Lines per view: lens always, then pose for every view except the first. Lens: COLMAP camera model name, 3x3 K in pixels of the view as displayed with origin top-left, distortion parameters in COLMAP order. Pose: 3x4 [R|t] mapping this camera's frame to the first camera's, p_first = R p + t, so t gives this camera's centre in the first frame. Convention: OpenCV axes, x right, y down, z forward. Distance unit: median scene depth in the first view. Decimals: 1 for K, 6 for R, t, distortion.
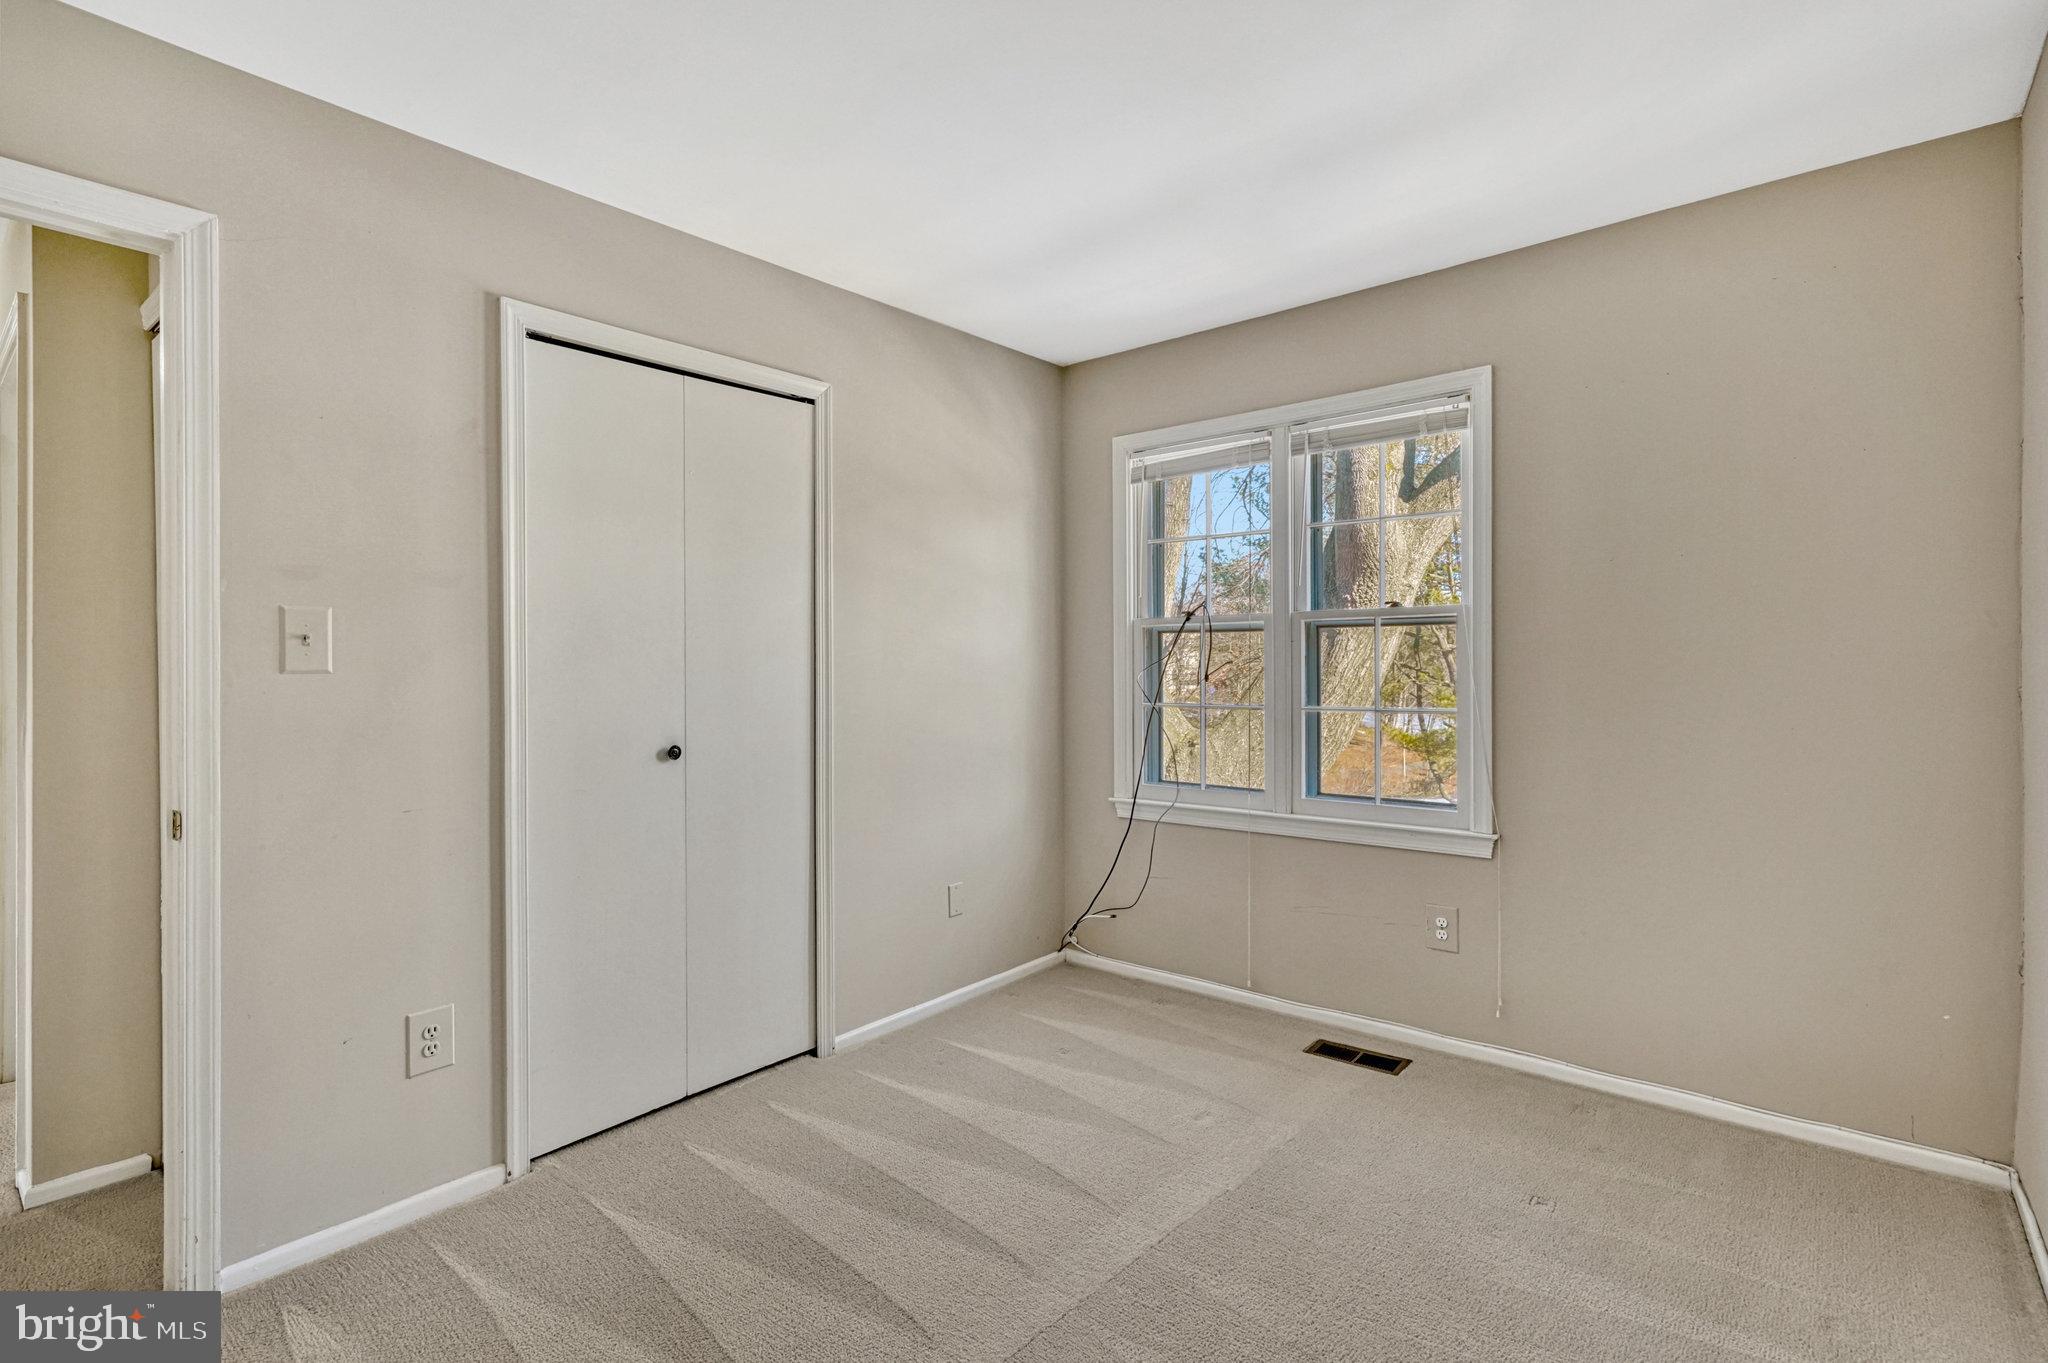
lens RADIAL K [[959.6, 0, 1025.3], [0, 959.6, 662.4], [0, 0, 1]] dist [0.001336, 0.000583]
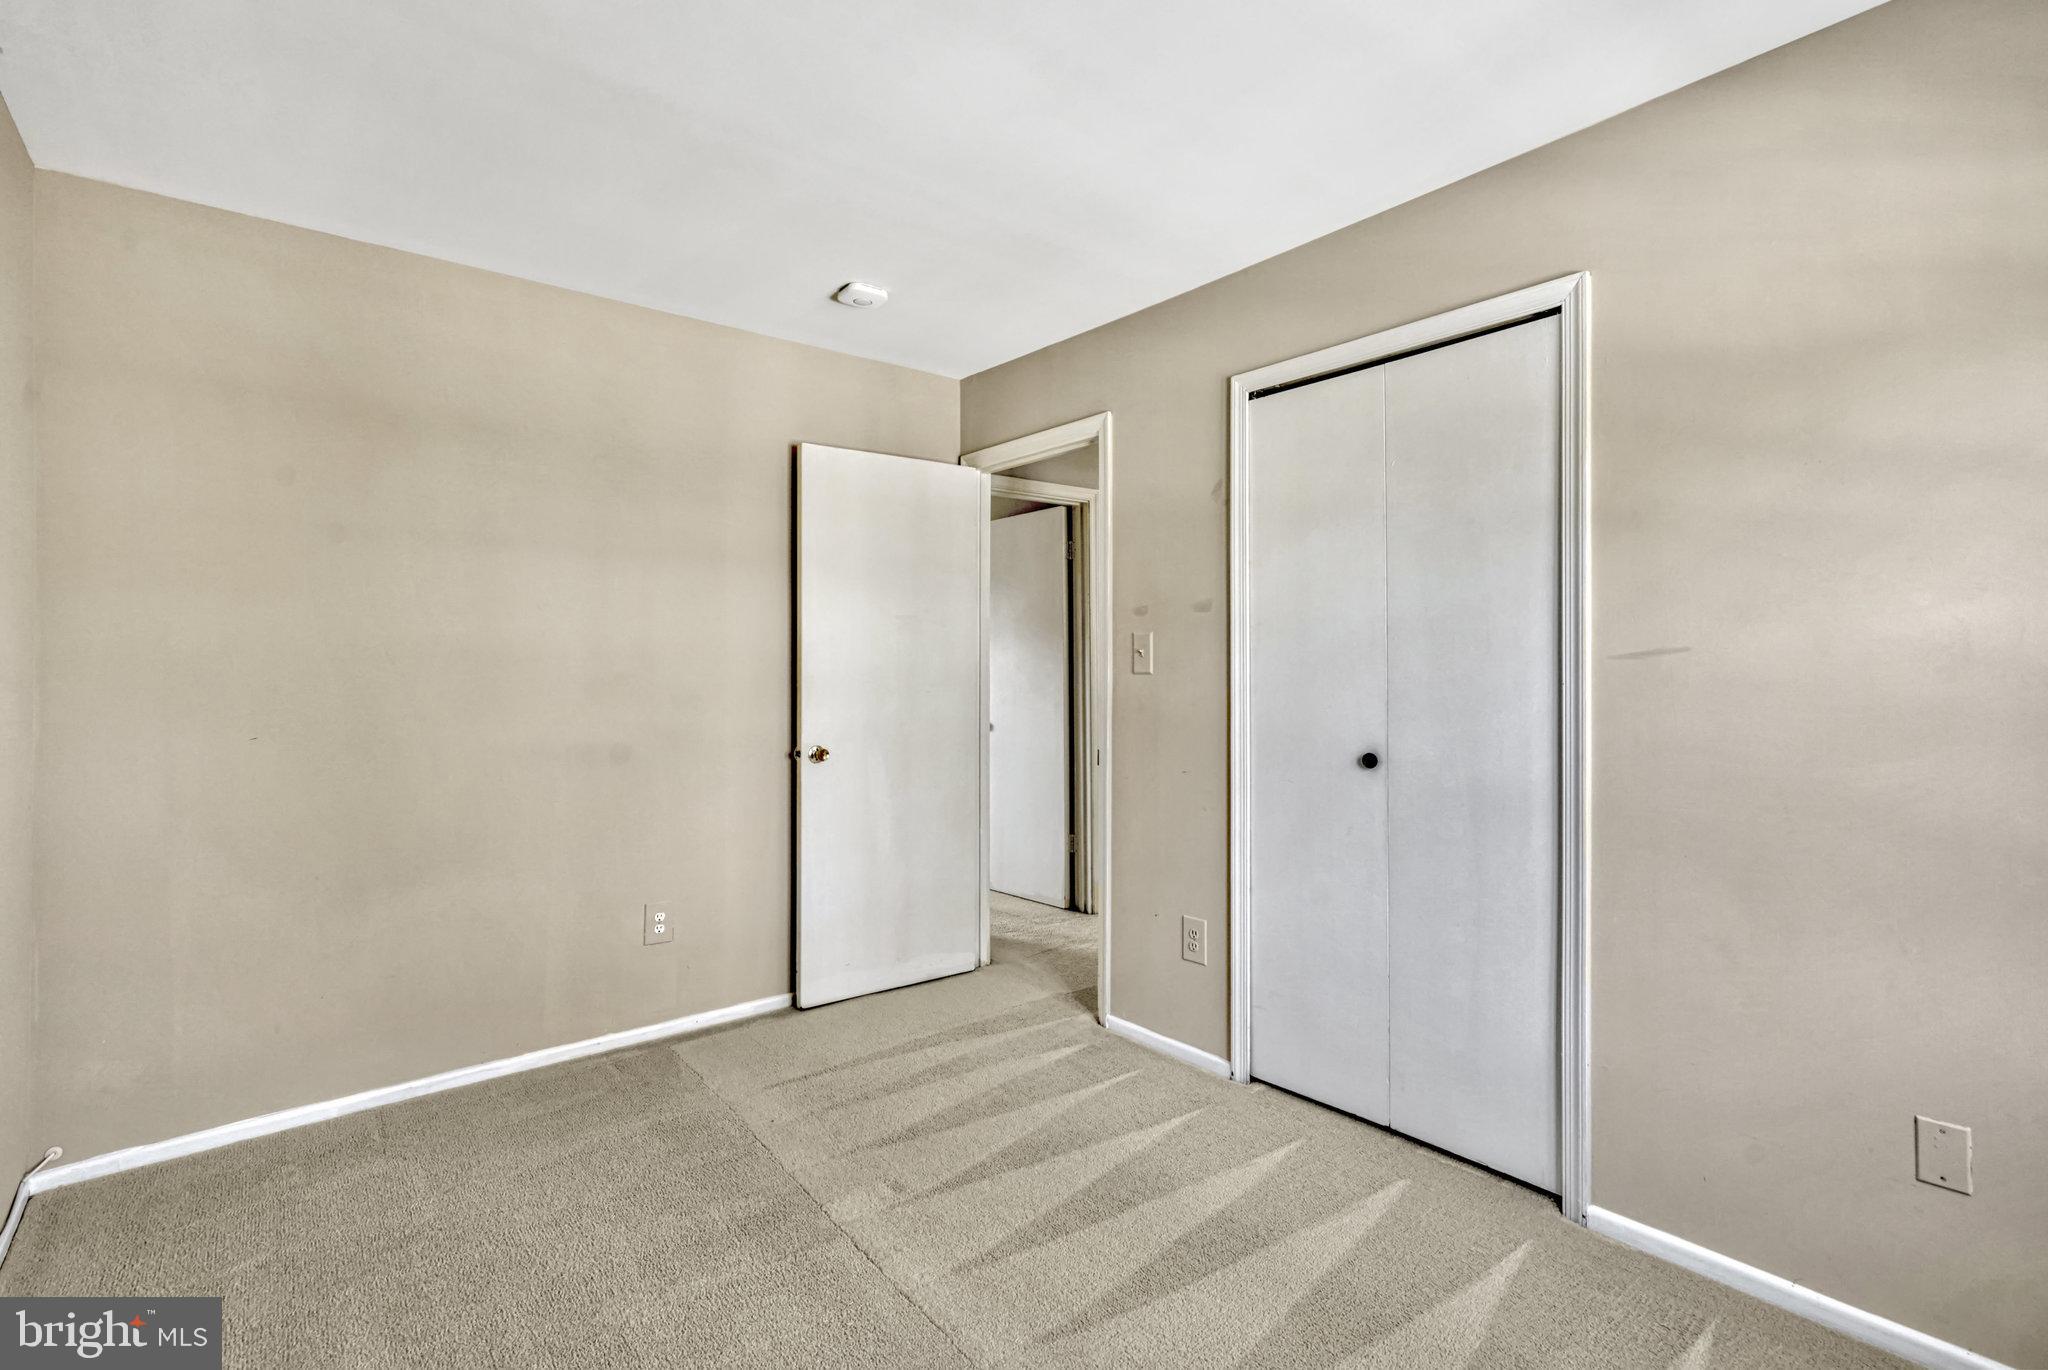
lens RADIAL K [[969.9, 0, 1027.5], [0, 969.9, 678.6], [0, 0, 1]] dist [0.000628, 0.000148]
pose [[-0.180397, 0.008911, -0.983554, 0.743553], [-0.003814, 0.999945, 0.009759, 0.003188], [0.983587, 0.005512, -0.180353, 0.947776]]
